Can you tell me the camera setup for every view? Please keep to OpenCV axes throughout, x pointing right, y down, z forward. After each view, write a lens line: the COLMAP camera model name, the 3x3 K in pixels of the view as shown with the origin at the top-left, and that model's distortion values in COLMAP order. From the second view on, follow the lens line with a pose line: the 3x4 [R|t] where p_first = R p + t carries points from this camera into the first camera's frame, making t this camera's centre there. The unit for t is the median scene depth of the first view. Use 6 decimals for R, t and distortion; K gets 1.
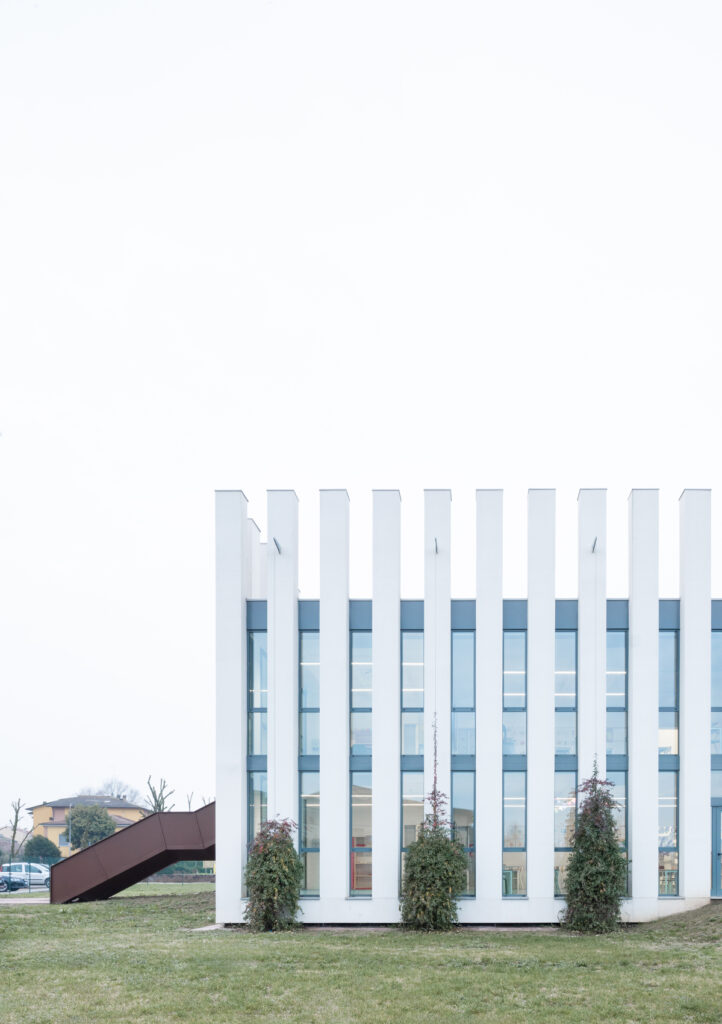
lens RADIAL K [[585.8, 0, 361.0], [0, 585.8, 564.4], [0, 0, 1]] dist [-0.000845, -0.000399]
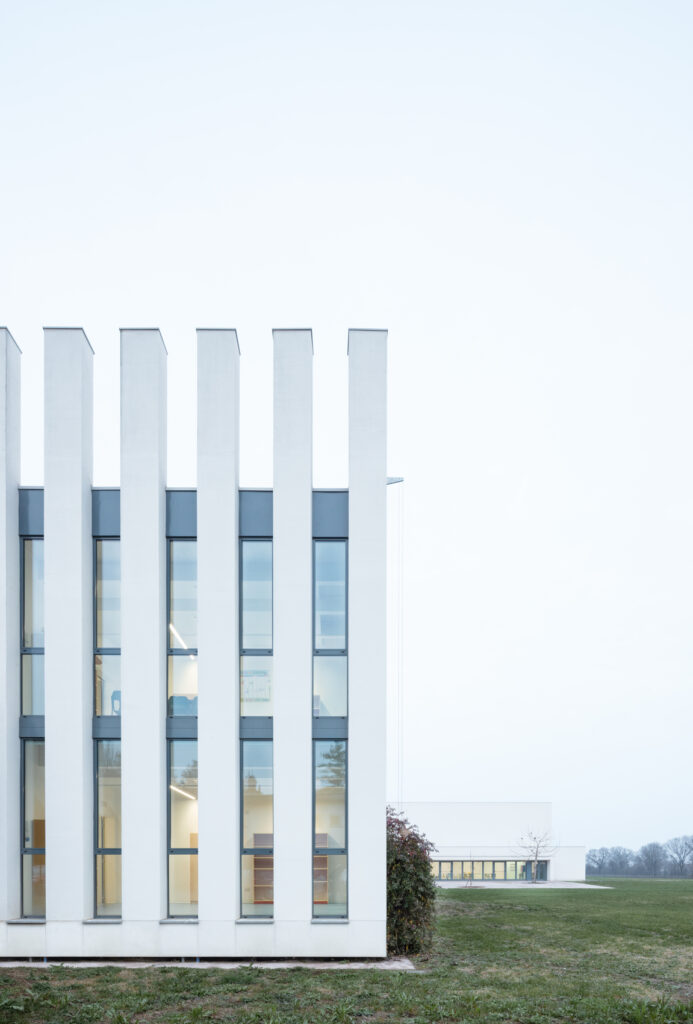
lens RADIAL K [[856.0, 0, 346.5], [0, 856.0, 512.0], [0, 0, 1]] dist [0.110162, -0.004183]
pose [[0.999805, 0.009290, -0.017417, 0.209679], [-0.007863, 0.996743, 0.080260, 0.000174], [0.018106, -0.080107, 0.996622, 0.000116]]
